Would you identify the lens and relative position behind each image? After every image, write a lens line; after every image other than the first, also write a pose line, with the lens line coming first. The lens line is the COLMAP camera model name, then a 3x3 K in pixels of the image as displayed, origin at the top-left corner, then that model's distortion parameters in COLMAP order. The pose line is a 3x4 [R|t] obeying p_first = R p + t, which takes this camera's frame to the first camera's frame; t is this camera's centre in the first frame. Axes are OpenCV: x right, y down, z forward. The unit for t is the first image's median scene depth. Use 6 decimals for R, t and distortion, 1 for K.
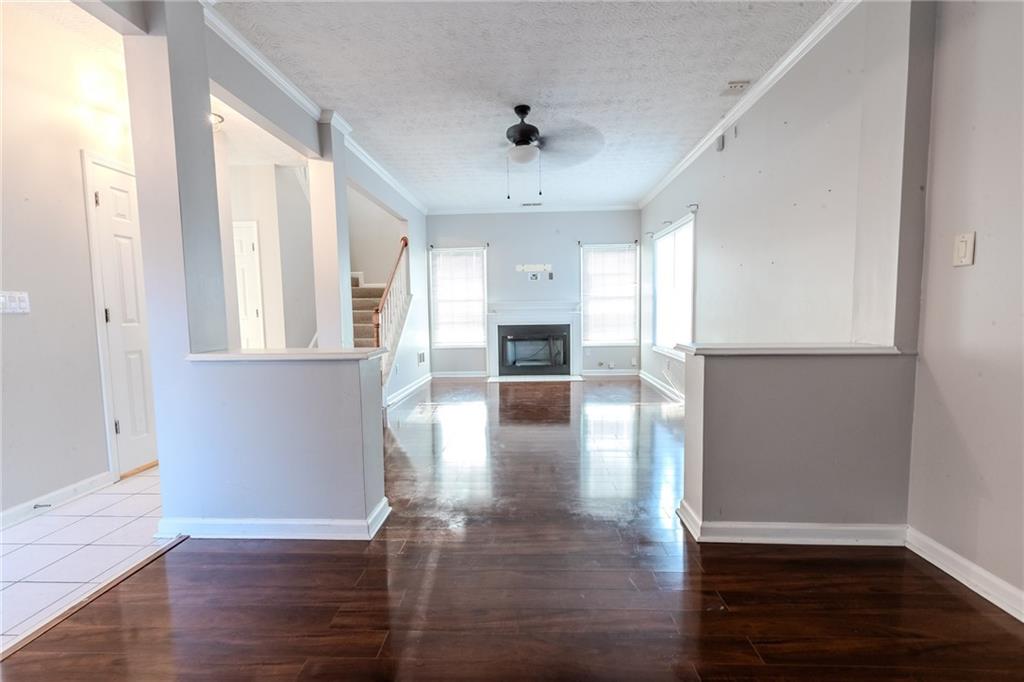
lens RADIAL K [[478.0, 0, 513.6], [0, 478.0, 343.4], [0, 0, 1]] dist [0.005556, -0.001275]
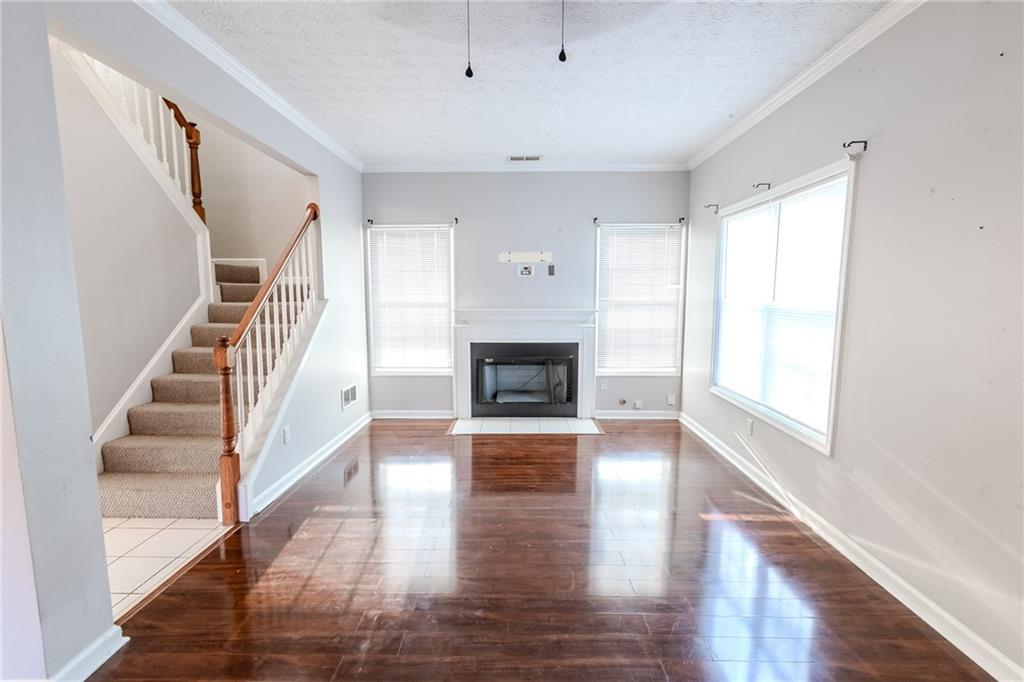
lens RADIAL K [[478.0, 0, 512.8], [0, 478.0, 343.6], [0, 0, 1]] dist [0.005556, -0.001275]
pose [[0.999501, 0.013192, 0.028707, 0.006851], [-0.014247, 0.999218, 0.036874, -0.062490], [-0.028198, -0.037265, 0.998907, 0.333709]]
